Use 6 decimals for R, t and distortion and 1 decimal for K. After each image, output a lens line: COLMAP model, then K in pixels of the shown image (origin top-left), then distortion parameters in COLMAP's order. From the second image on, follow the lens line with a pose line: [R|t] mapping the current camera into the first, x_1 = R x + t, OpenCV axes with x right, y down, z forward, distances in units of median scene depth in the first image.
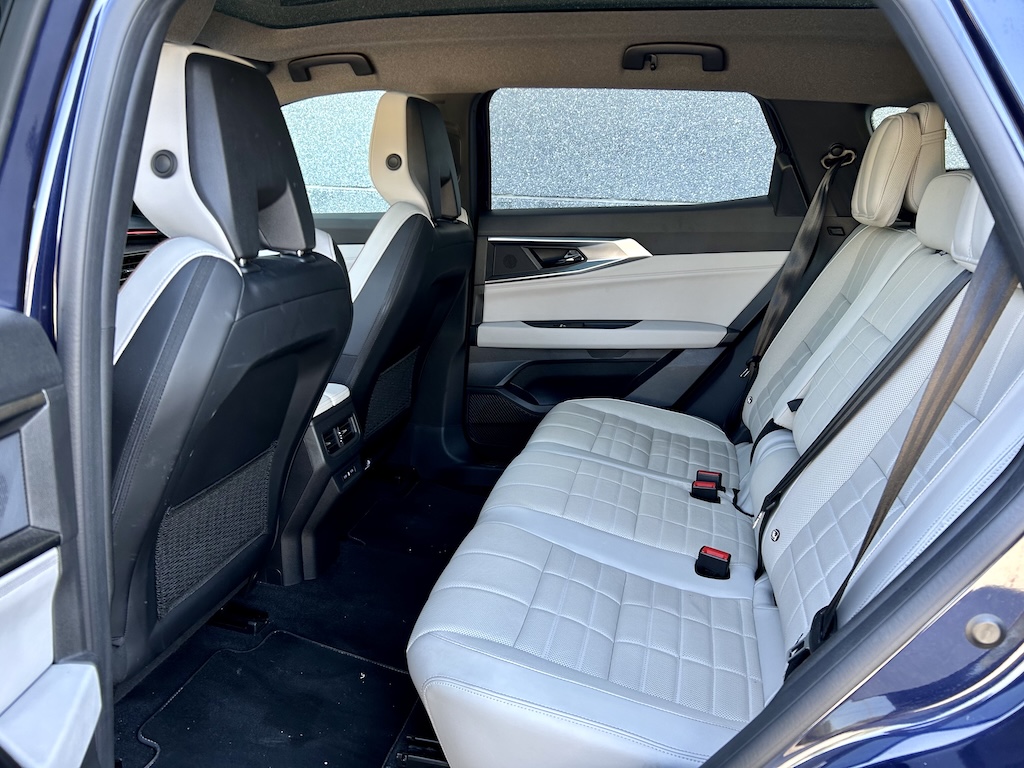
lens RADIAL K [[786.9, 0, 512.0], [0, 786.9, 384.0], [0, 0, 1]] dist [0.120263, -0.119692]
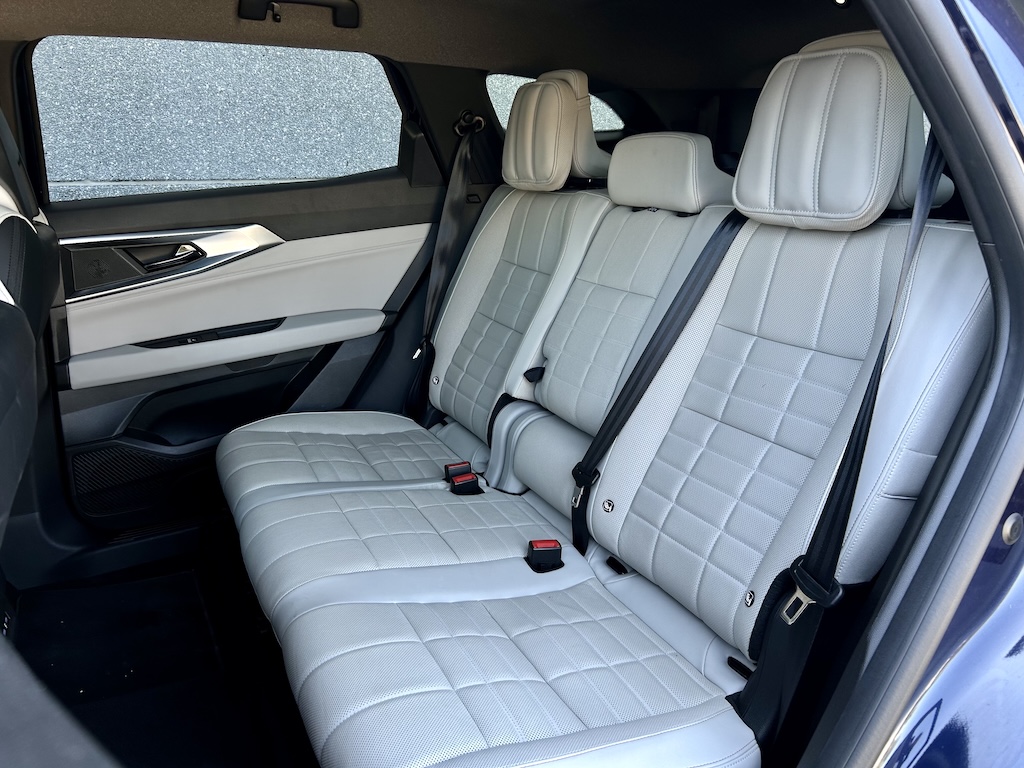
lens RADIAL K [[794.1, 0, 512.0], [0, 794.1, 384.0], [0, 0, 1]] dist [0.102423, -0.117652]
pose [[0.769580, -0.220209, 0.599378, -0.191638], [0.202849, 0.974342, 0.097519, -0.046960], [-0.605474, 0.046535, 0.794504, 0.166828]]
